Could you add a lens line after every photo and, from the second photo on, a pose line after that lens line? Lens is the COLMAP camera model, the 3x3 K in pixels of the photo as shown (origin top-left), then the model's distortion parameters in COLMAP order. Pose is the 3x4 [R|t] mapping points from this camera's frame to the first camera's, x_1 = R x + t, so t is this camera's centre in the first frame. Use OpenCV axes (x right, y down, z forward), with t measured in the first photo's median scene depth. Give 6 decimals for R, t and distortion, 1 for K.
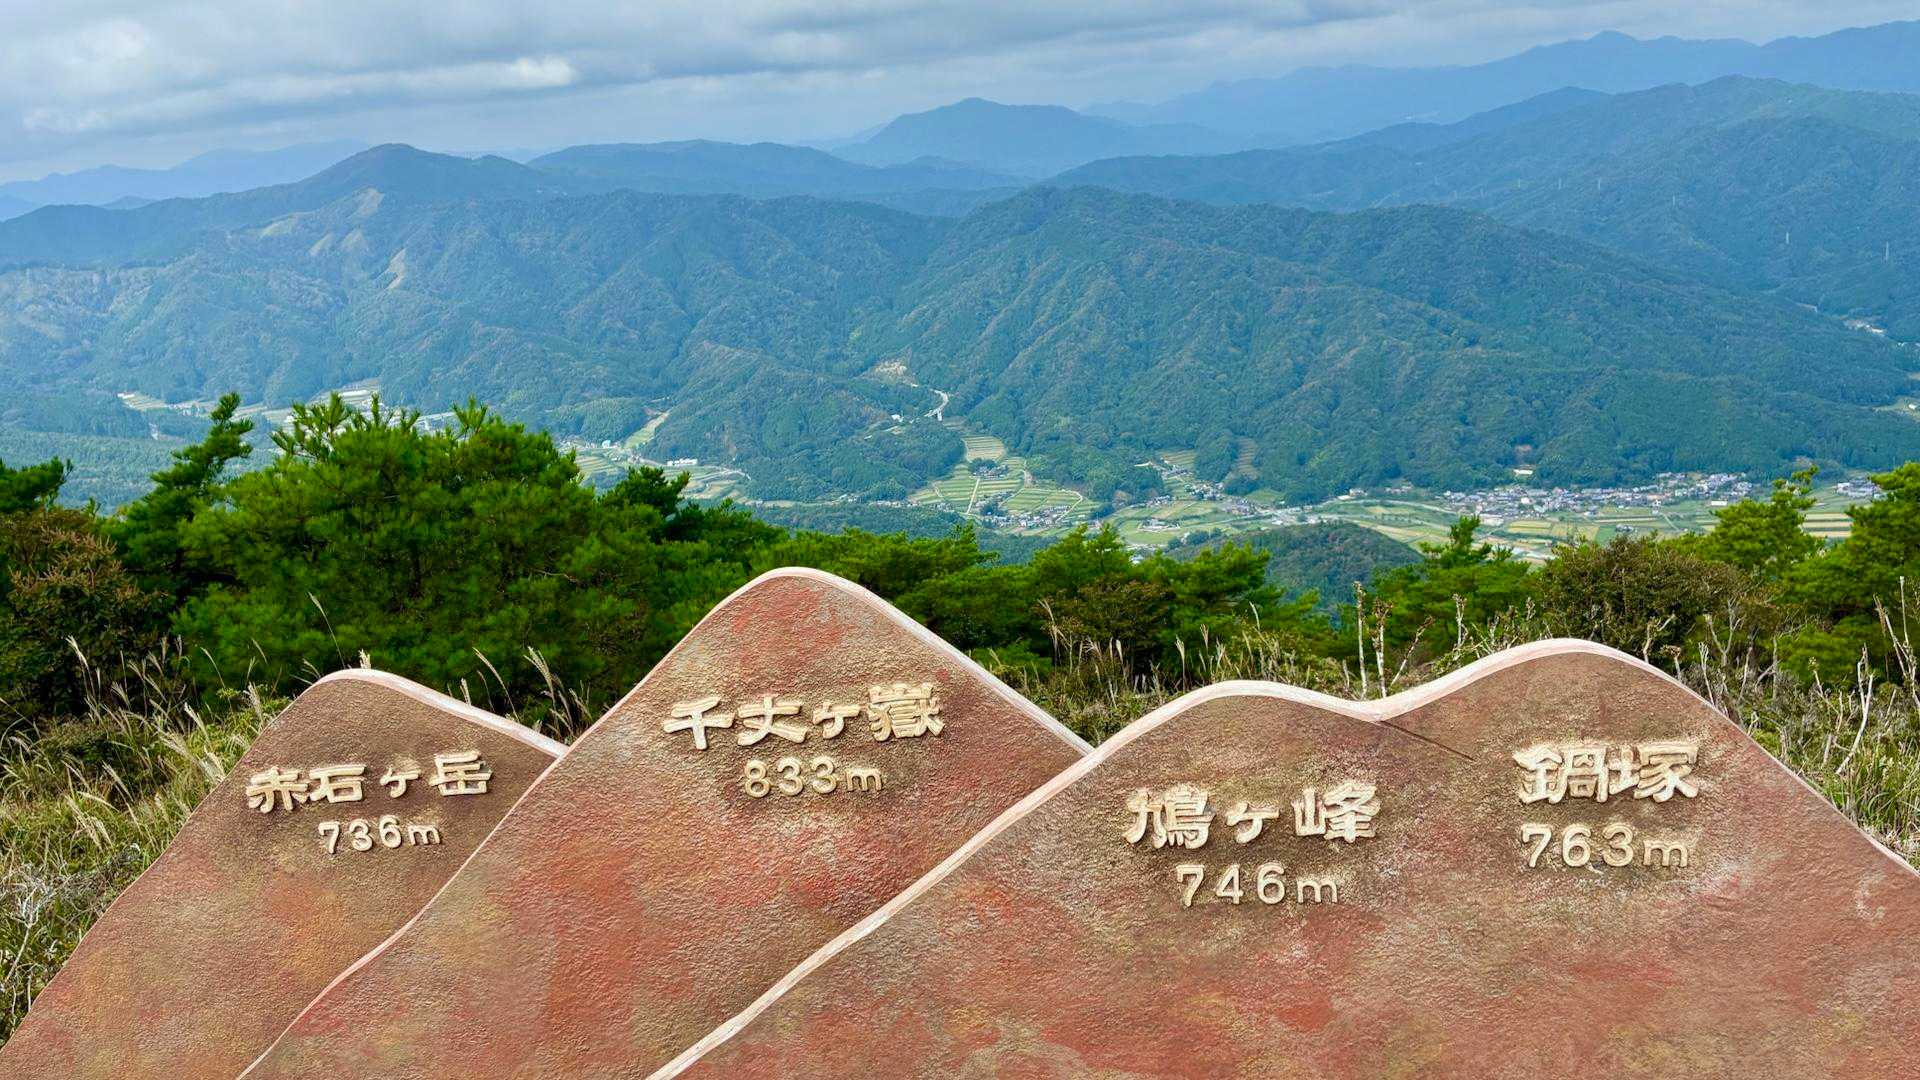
lens RADIAL K [[1531.6, 0, 960.0], [0, 1531.6, 540.0], [0, 0, 1]] dist [0.022897, -0.002885]
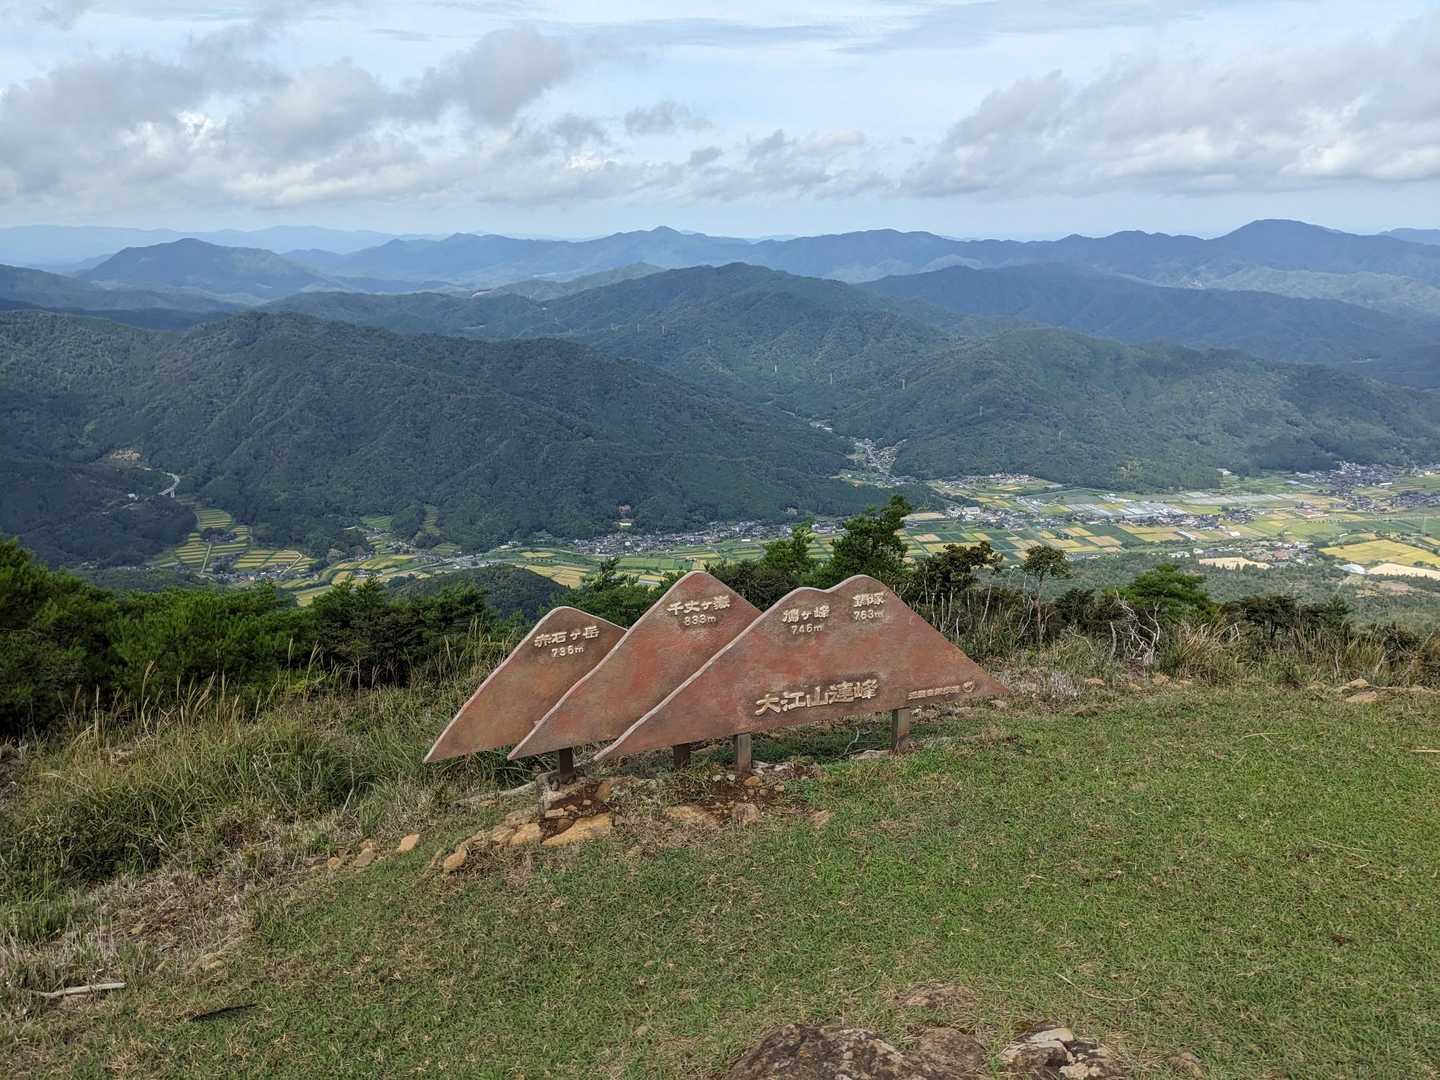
lens RADIAL K [[1124.0, 0, 714.5], [0, 1124.0, 532.7], [0, 0, 1]] dist [0.084139, -0.182713]
pose [[0.908264, -0.036674, 0.416787, -1.196133], [0.053980, 0.998097, -0.029807, 0.006354], [-0.414901, 0.049571, 0.908515, -1.655384]]
